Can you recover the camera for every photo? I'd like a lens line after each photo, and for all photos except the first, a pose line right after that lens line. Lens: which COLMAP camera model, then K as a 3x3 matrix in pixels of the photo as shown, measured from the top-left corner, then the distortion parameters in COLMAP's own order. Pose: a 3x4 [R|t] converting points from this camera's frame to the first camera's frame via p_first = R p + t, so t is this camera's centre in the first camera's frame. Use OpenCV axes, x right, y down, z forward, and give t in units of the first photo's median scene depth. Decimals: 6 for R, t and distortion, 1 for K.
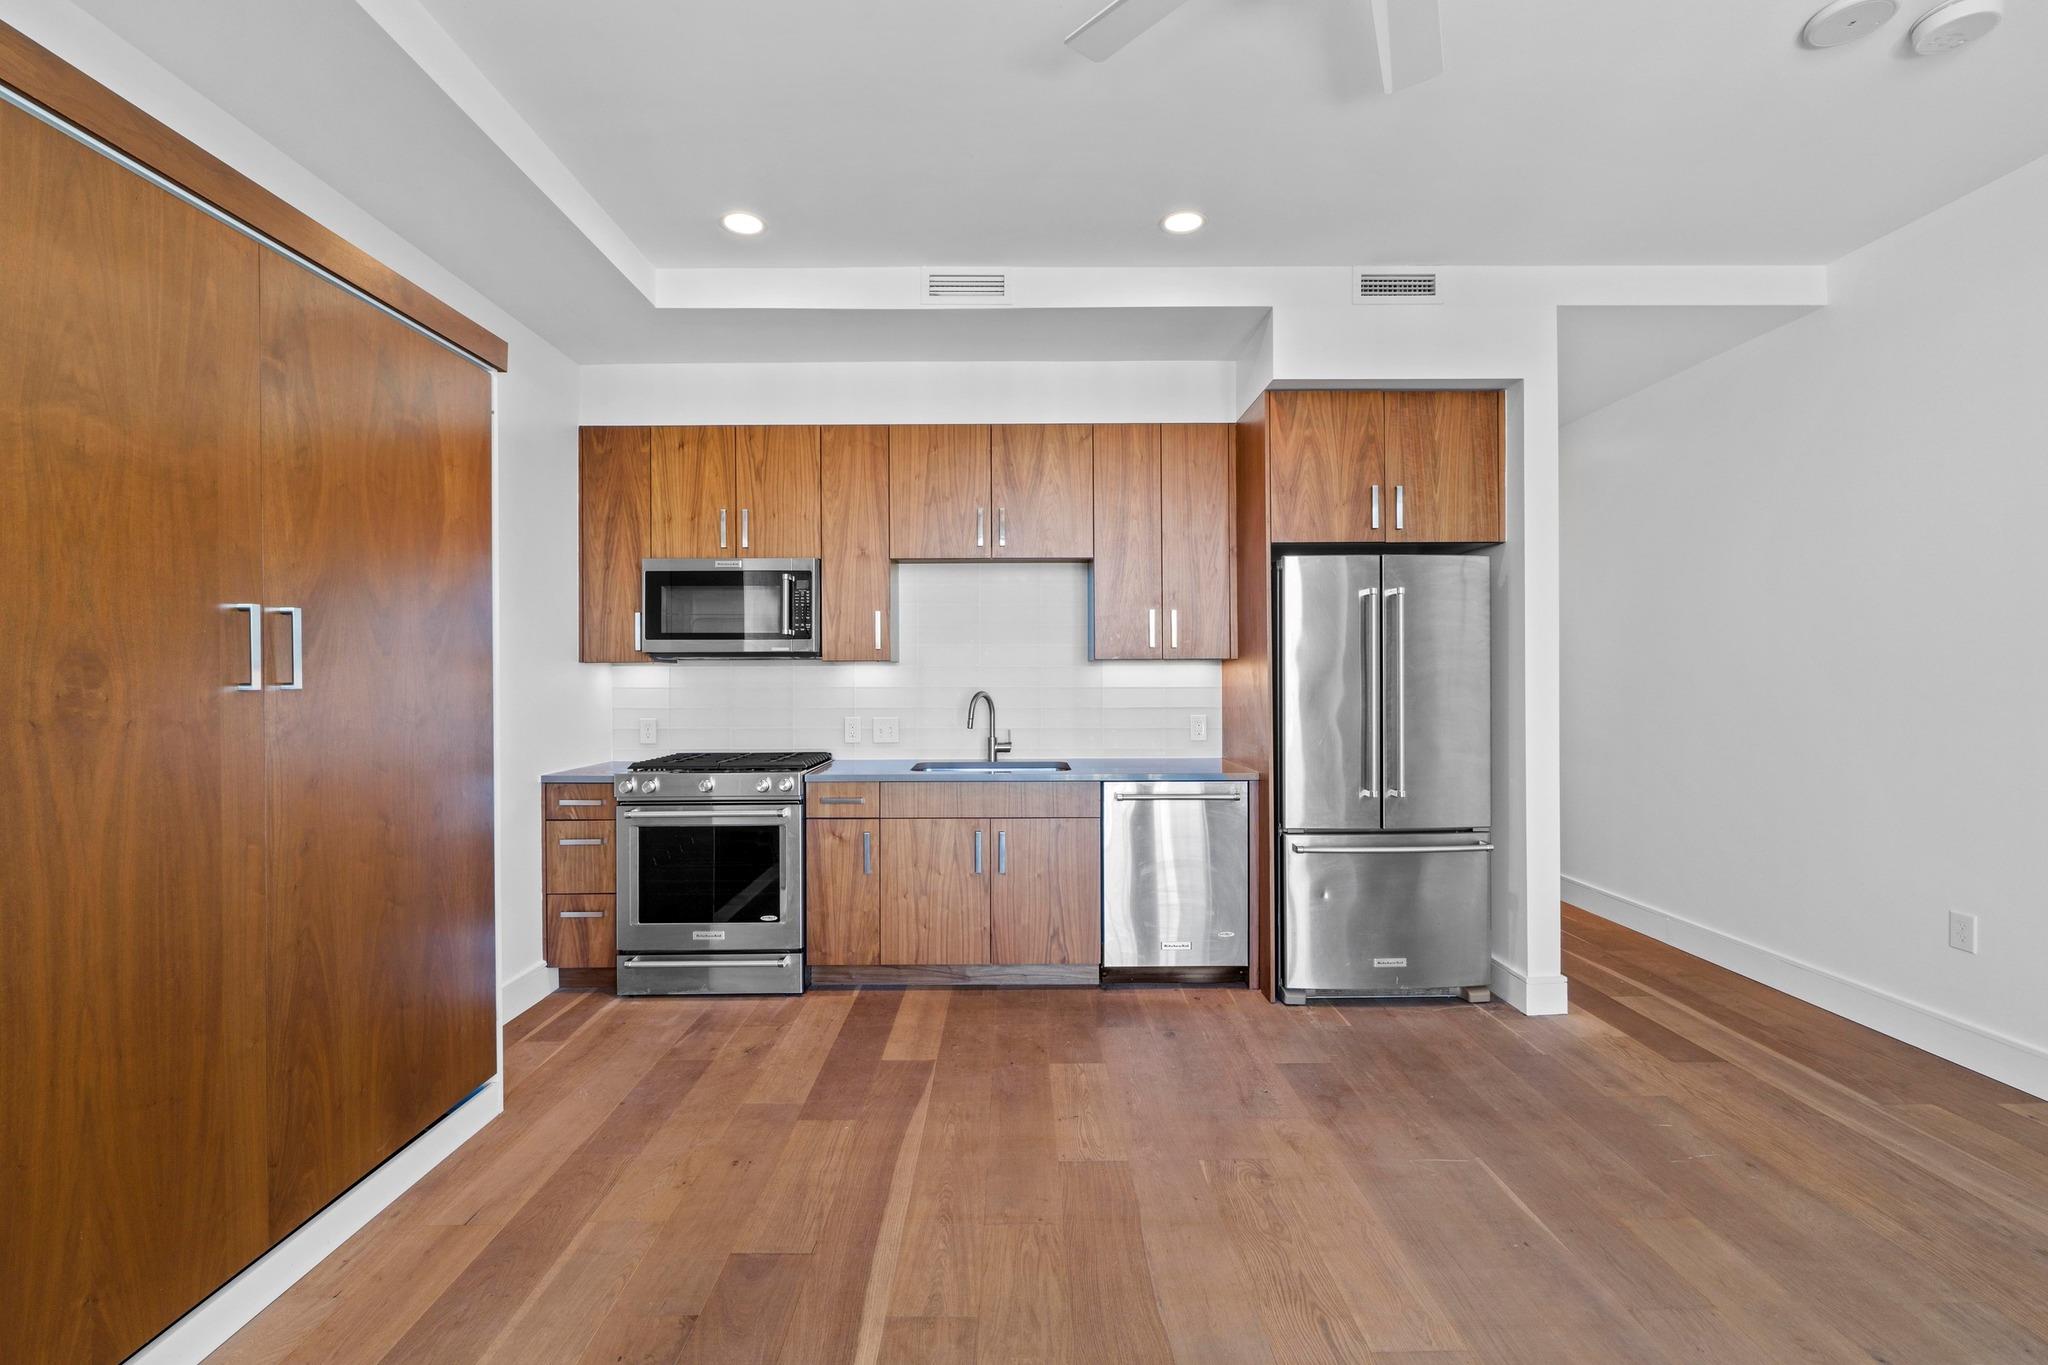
lens RADIAL K [[879.6, 0, 1020.1], [0, 879.6, 674.0], [0, 0, 1]] dist [-0.002965, -0.000461]
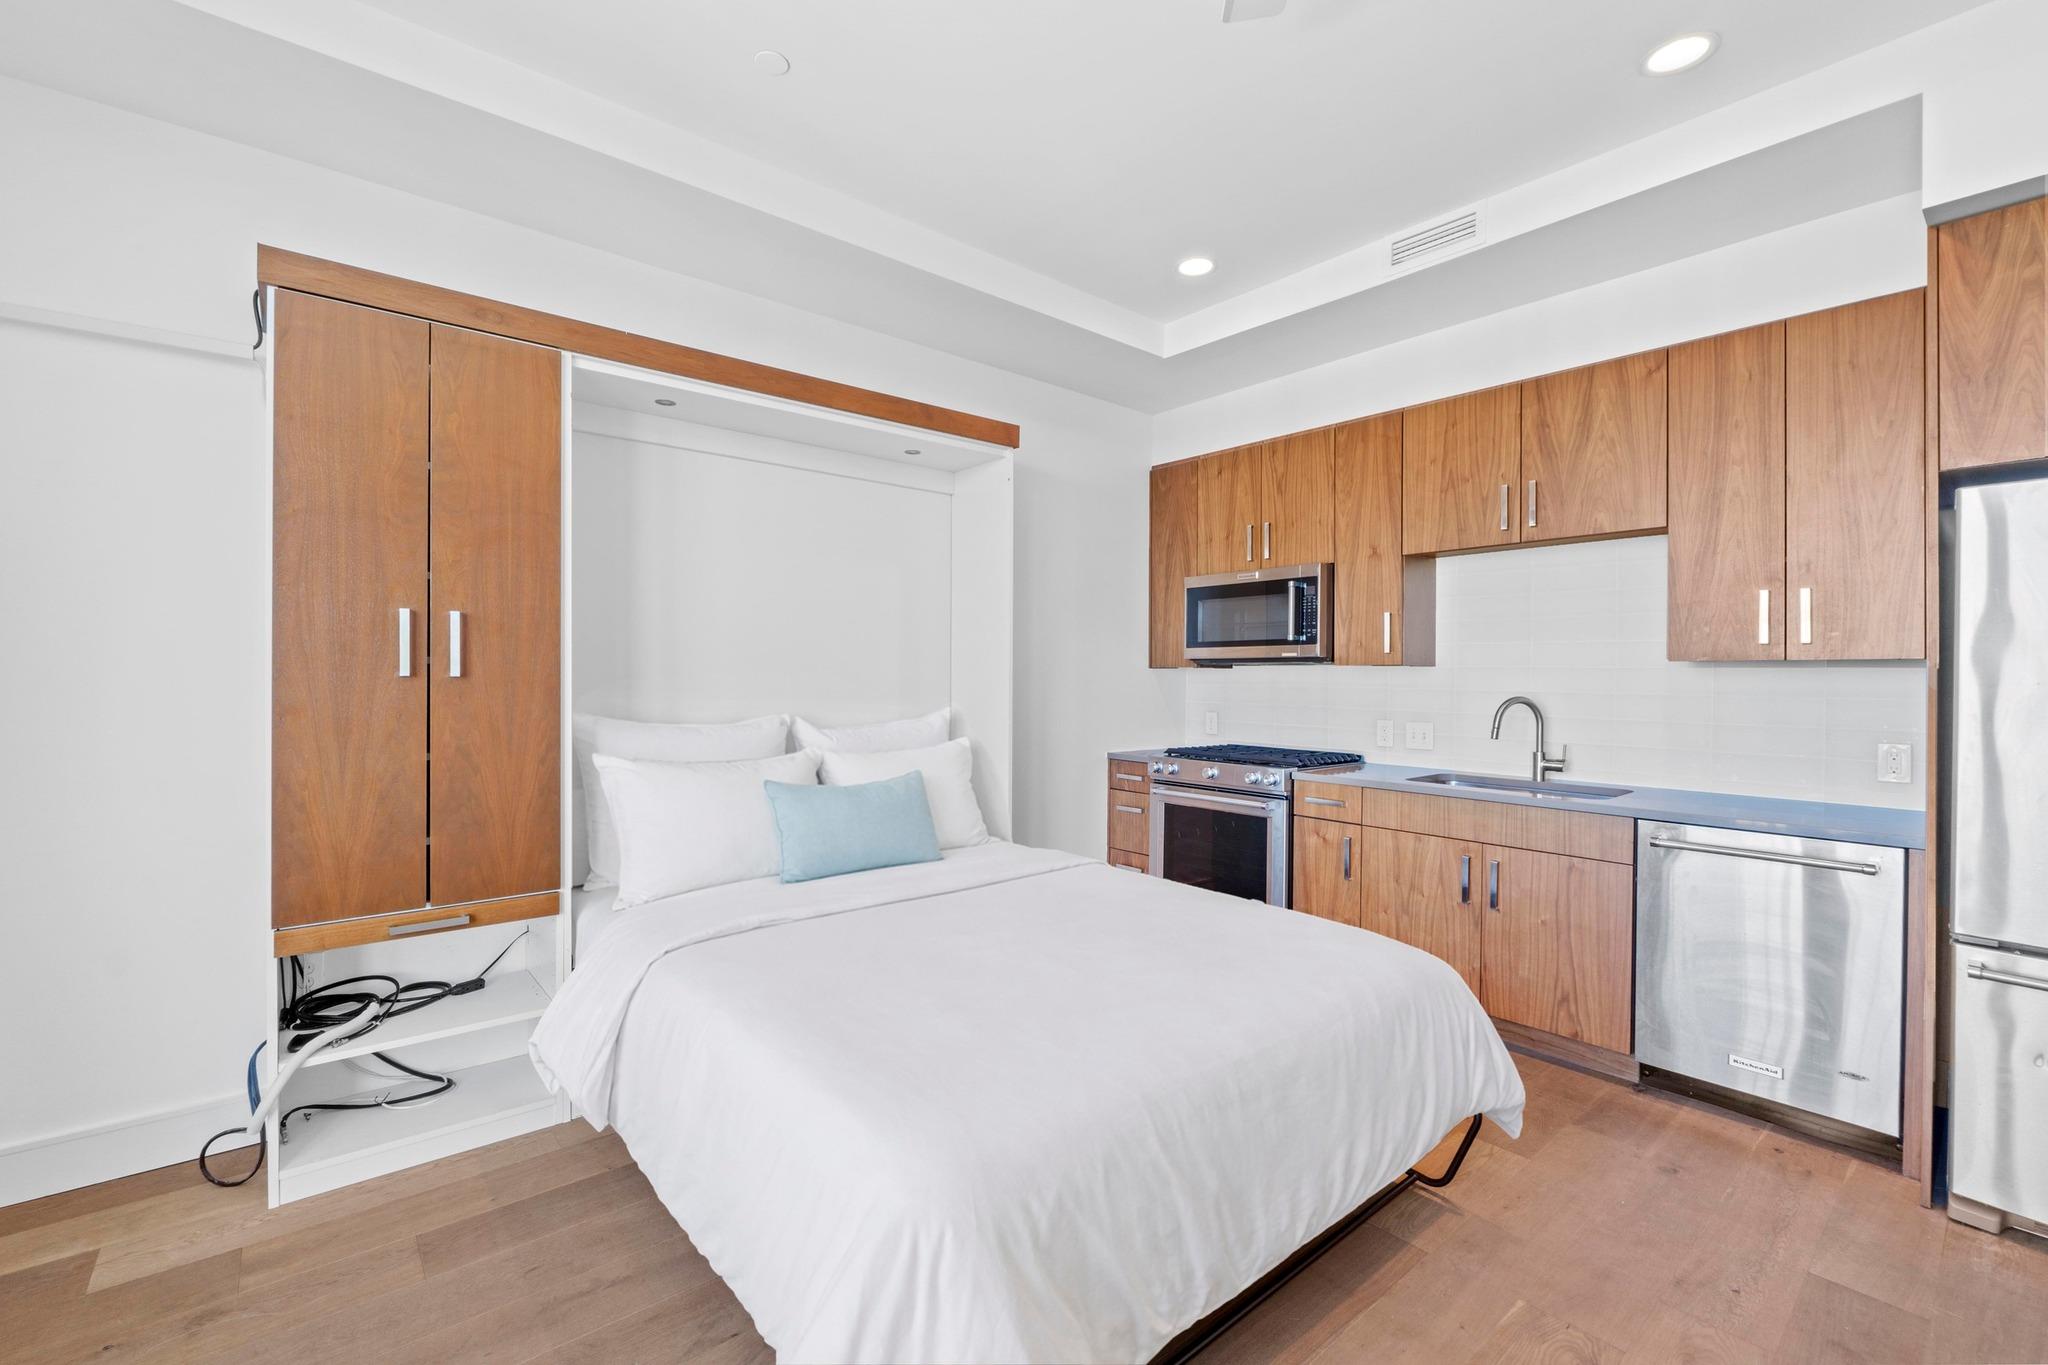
lens RADIAL K [[867.7, 0, 1022.2], [0, 867.7, 675.9], [0, 0, 1]] dist [-0.003431, -0.000314]
pose [[0.641377, 0.012004, -0.767132, 0.338015], [-0.009698, 0.999925, 0.007538, -0.002179], [0.767165, 0.002605, 0.641445, 0.111297]]
